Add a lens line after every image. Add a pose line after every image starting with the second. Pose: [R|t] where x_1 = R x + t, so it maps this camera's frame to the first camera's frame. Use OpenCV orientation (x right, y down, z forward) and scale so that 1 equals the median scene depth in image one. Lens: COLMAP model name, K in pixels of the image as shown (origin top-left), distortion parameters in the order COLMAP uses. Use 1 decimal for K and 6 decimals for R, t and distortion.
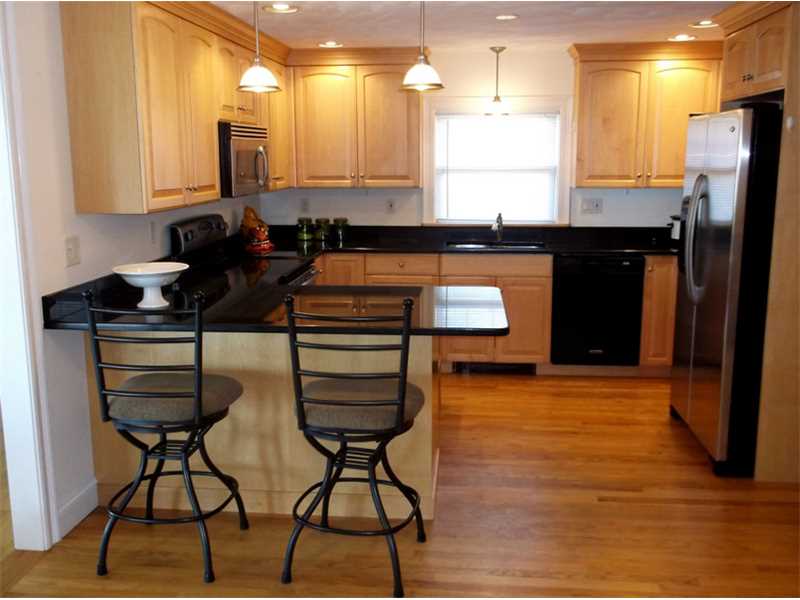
lens RADIAL K [[787.0, 0, 400.3], [0, 787.0, 298.6], [0, 0, 1]] dist [0.015123, 0.000000]
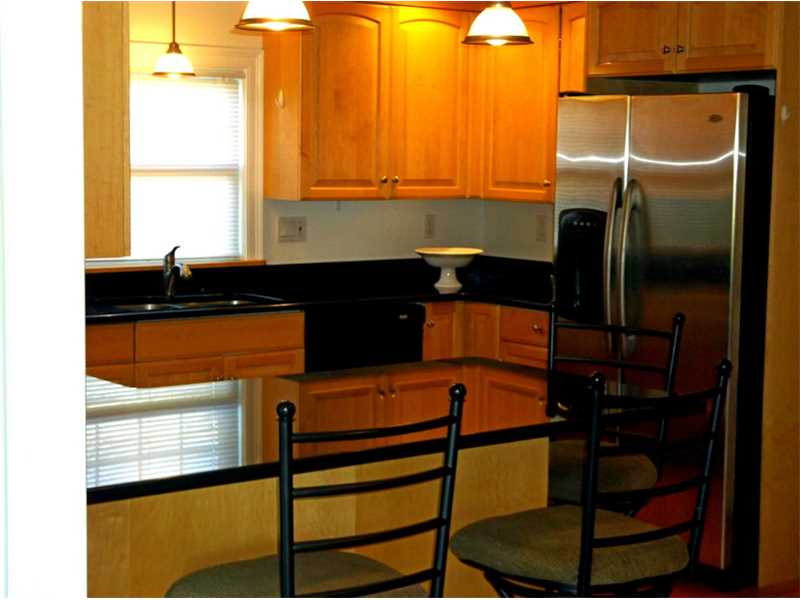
lens RADIAL K [[1417.5, 0, 399.6], [0, 1417.5, 300.7], [0, 0, 1]] dist [0.008257, 0.000000]
pose [[0.750306, -0.059047, 0.658449, -0.459554], [0.103831, 0.994167, -0.029164, -0.024345], [-0.652886, 0.090249, 0.752060, 0.138310]]
